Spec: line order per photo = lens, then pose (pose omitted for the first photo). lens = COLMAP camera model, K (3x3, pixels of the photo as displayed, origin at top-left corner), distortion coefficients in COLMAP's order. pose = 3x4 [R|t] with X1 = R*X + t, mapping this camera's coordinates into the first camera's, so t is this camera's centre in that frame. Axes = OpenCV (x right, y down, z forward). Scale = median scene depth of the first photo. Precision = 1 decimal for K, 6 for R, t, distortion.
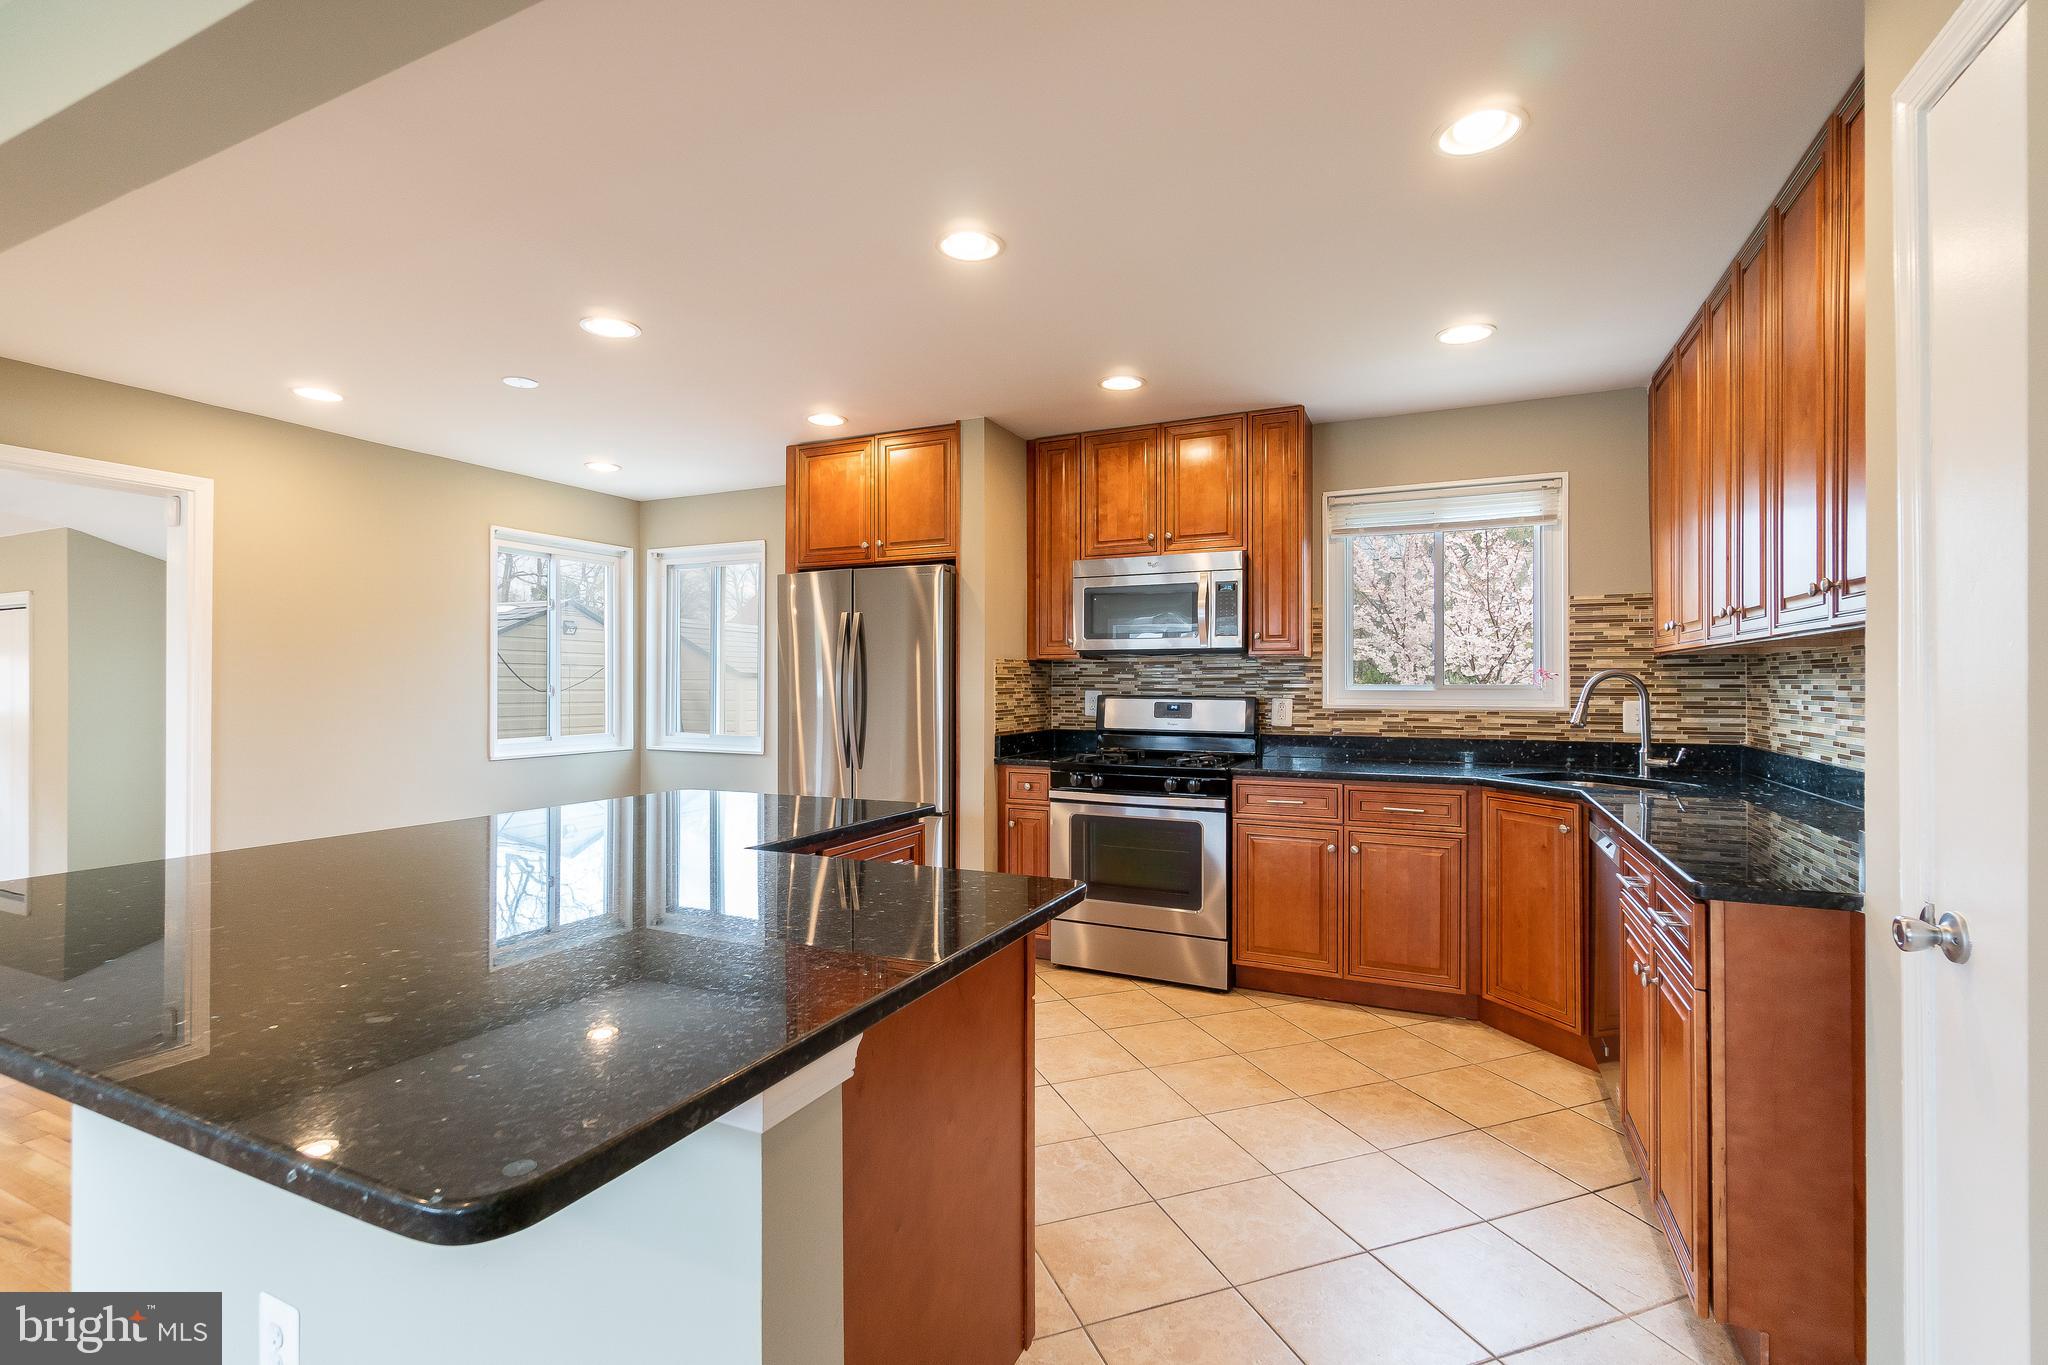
lens RADIAL K [[886.0, 0, 1001.3], [0, 886.0, 684.8], [0, 0, 1]] dist [0.002351, -0.000384]
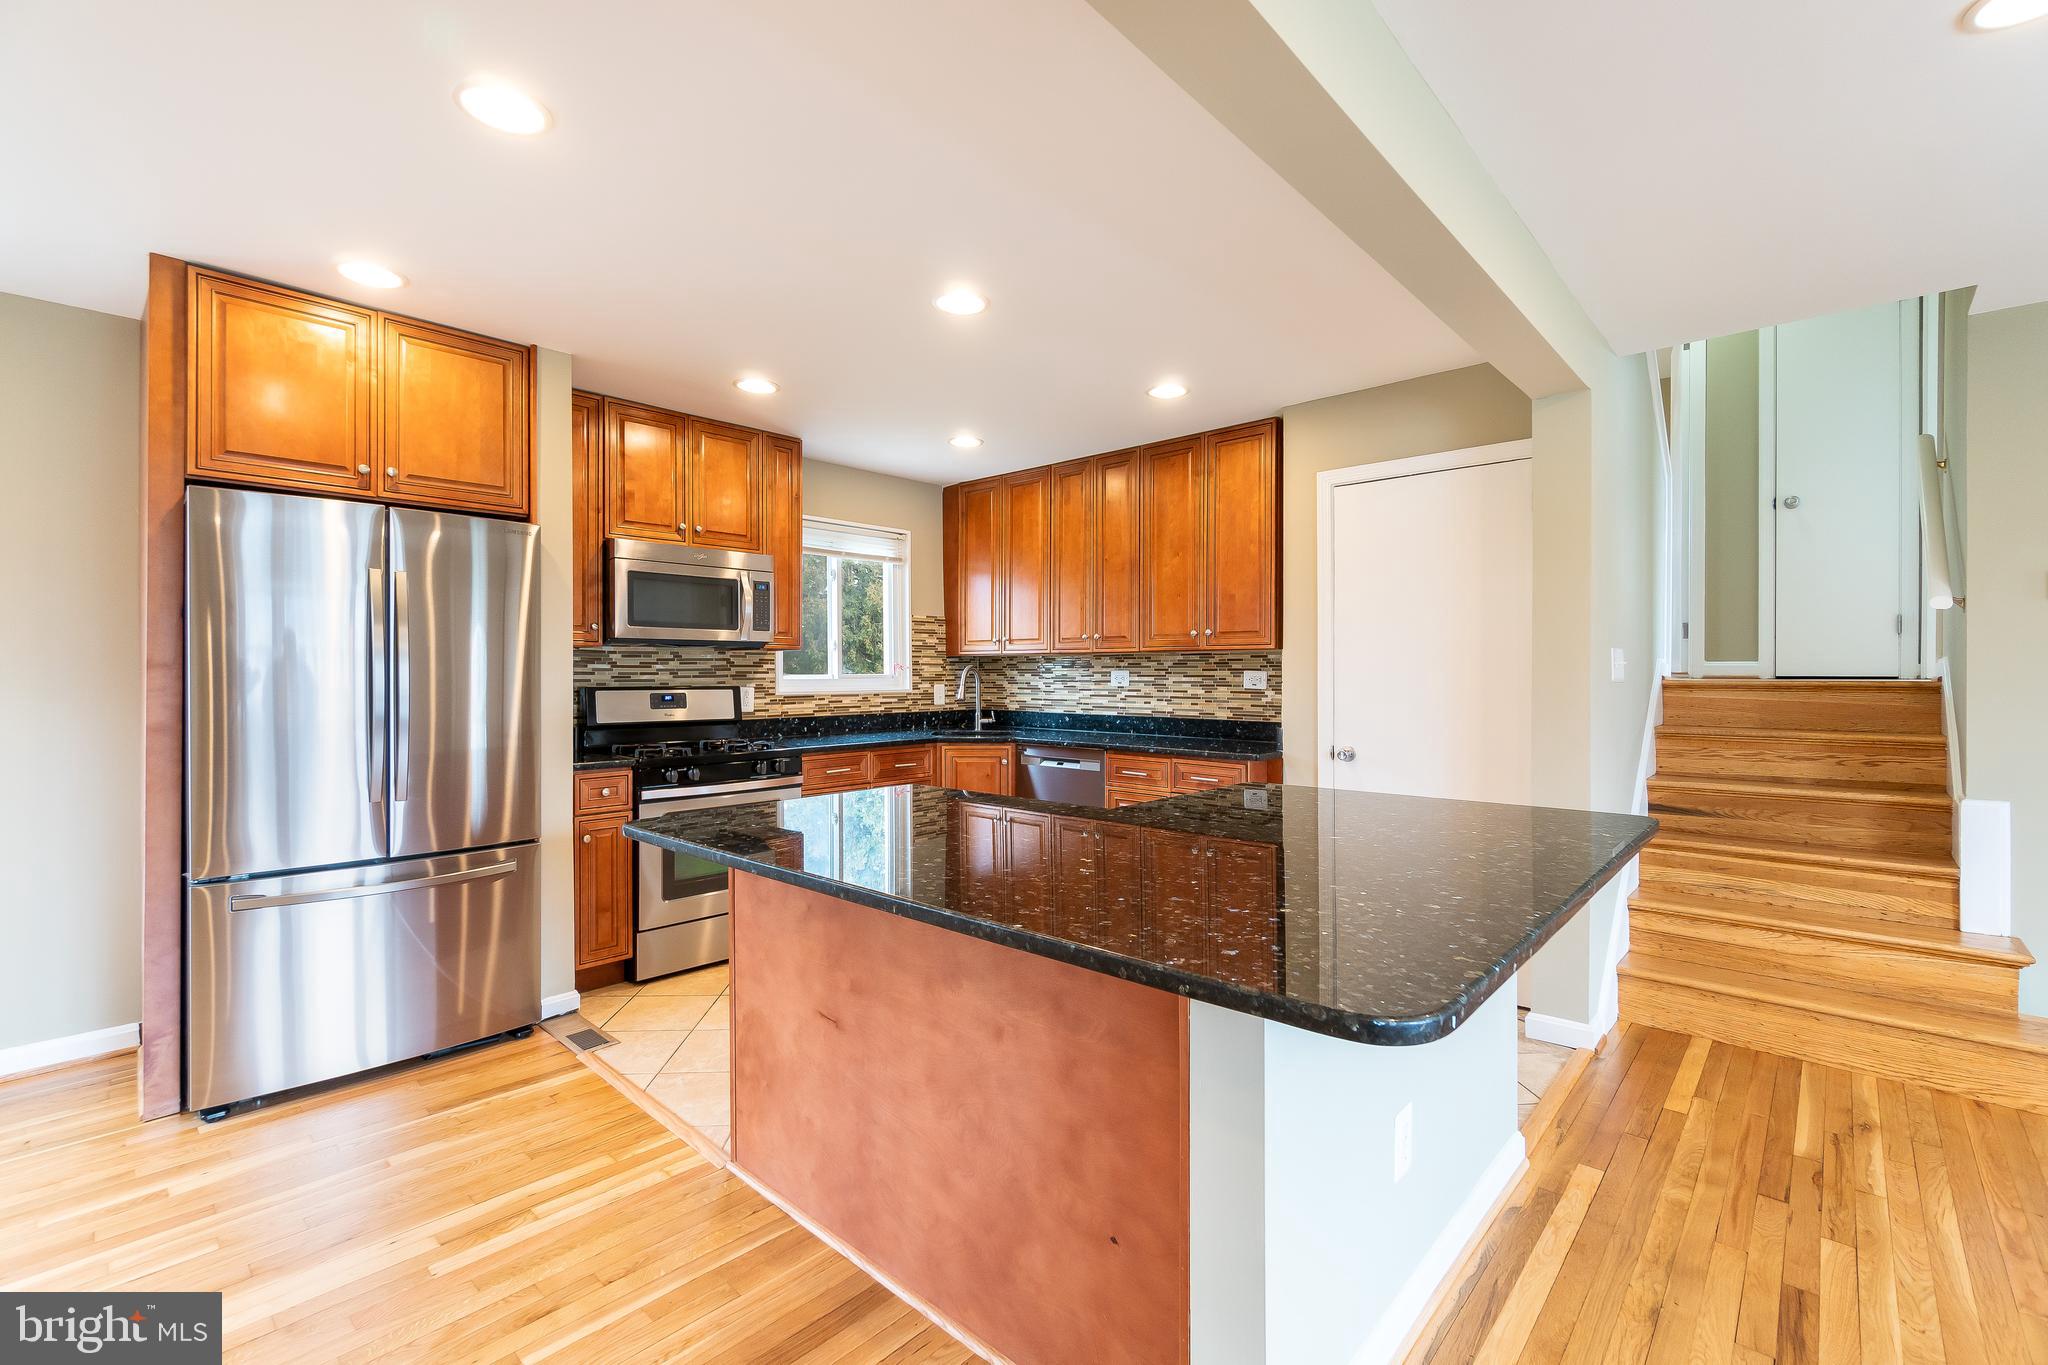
lens RADIAL K [[886.0, 0, 1006.8], [0, 886.0, 680.2], [0, 0, 1]] dist [0.002351, -0.000384]
pose [[0.313354, -0.009684, 0.949587, -0.690493], [0.001496, 0.999952, 0.009704, -0.004020], [-0.949635, -0.001620, 0.313353, 0.357954]]
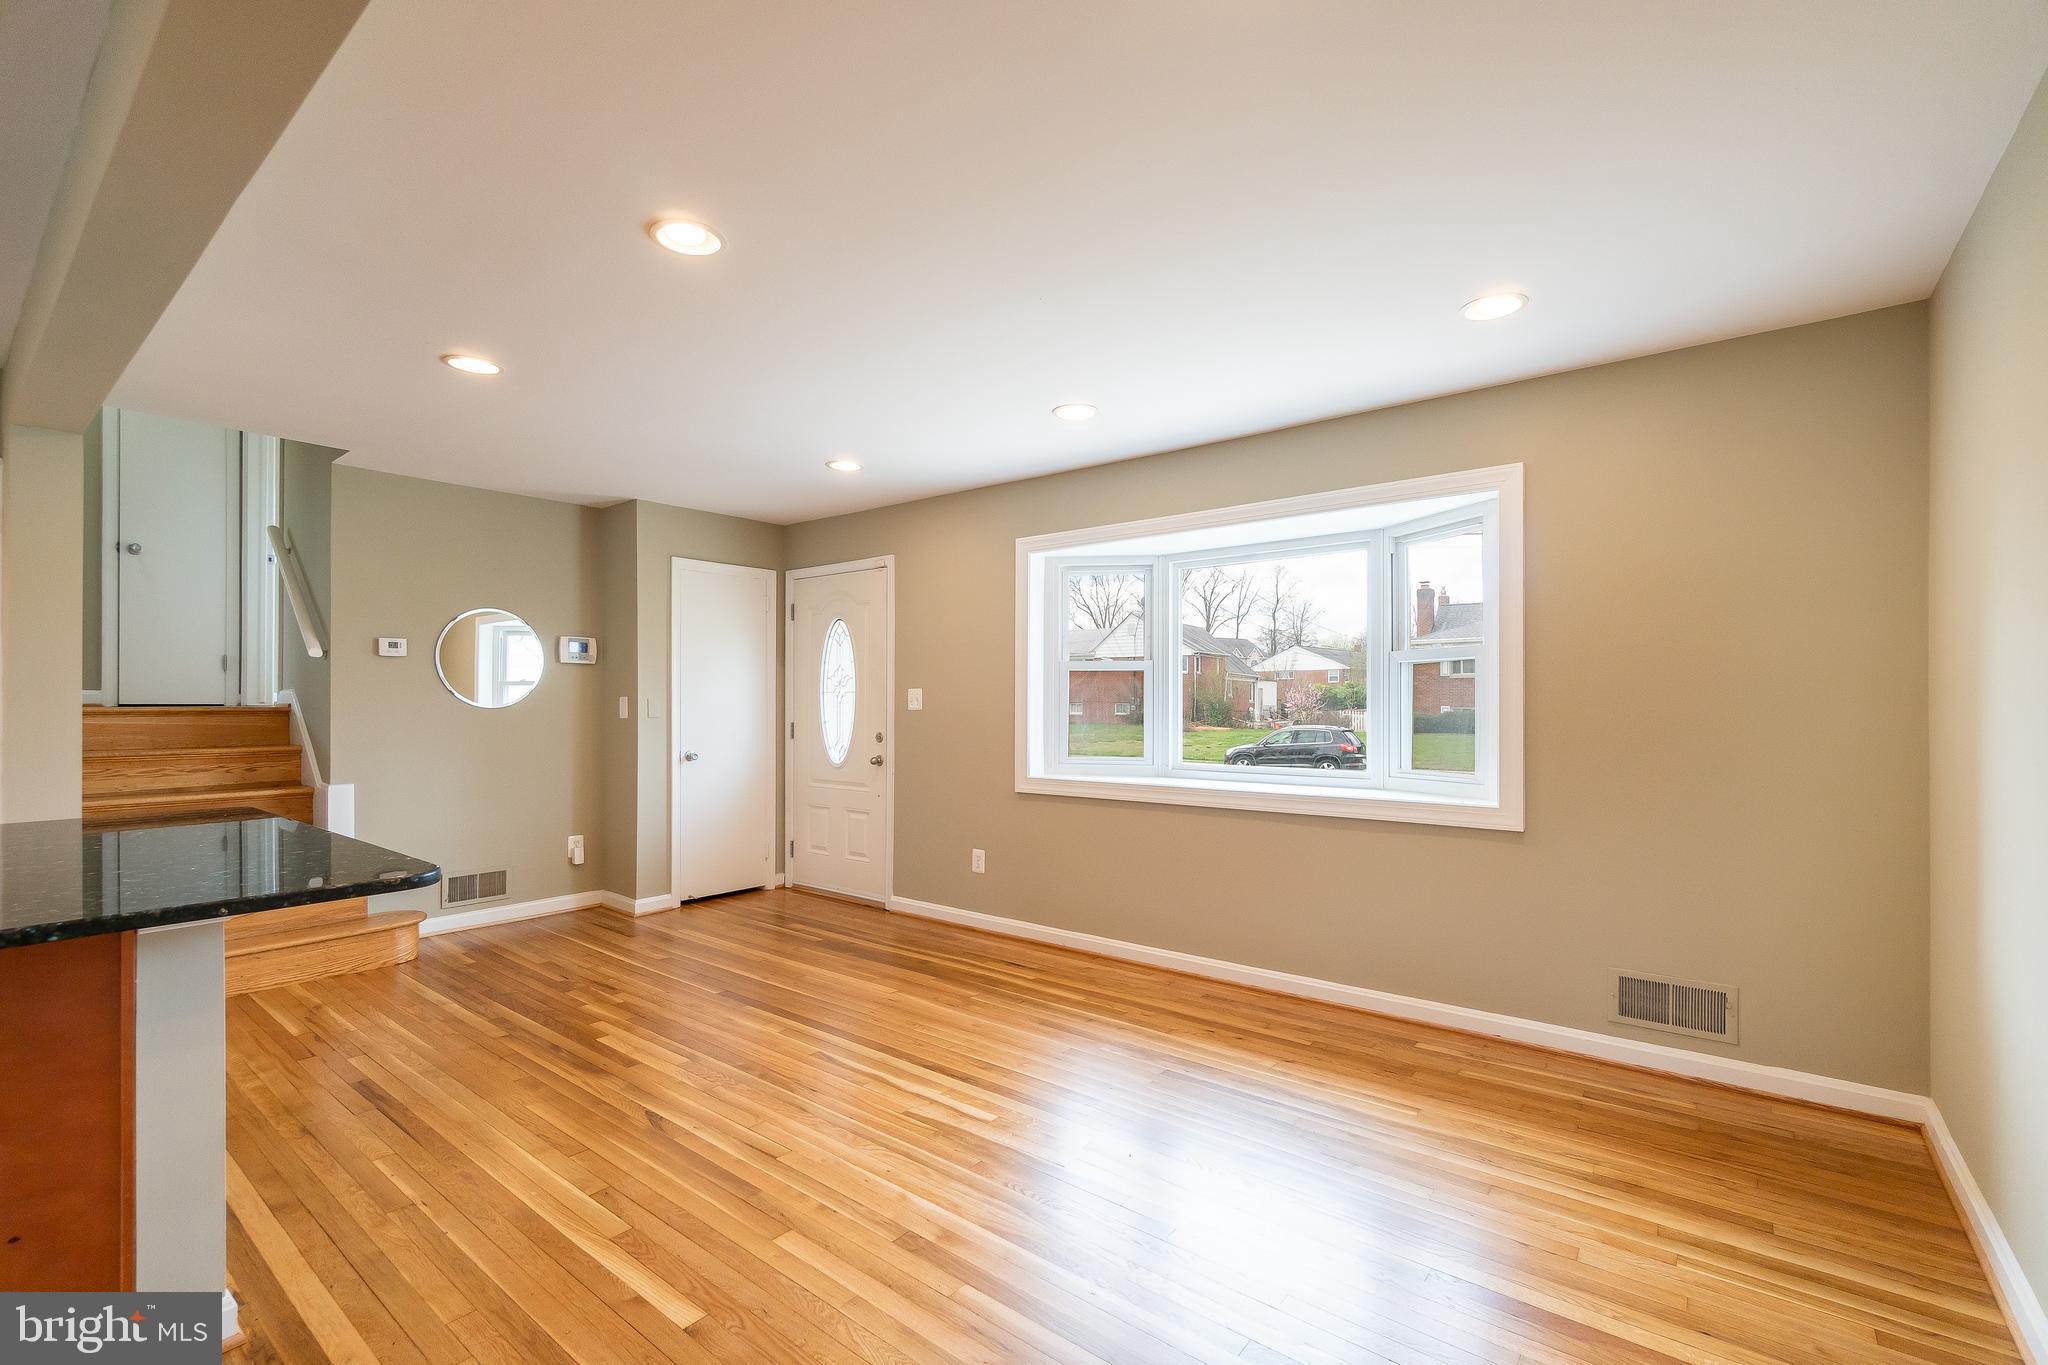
lens RADIAL K [[886.0, 0, 1025.1], [0, 886.0, 686.6], [0, 0, 1]] dist [0.002351, -0.000384]
pose [[-0.971177, 0.005040, 0.238305, -0.852435], [0.001166, 0.999865, -0.016391, 0.000643], [-0.238355, -0.015641, -0.971052, 0.719078]]
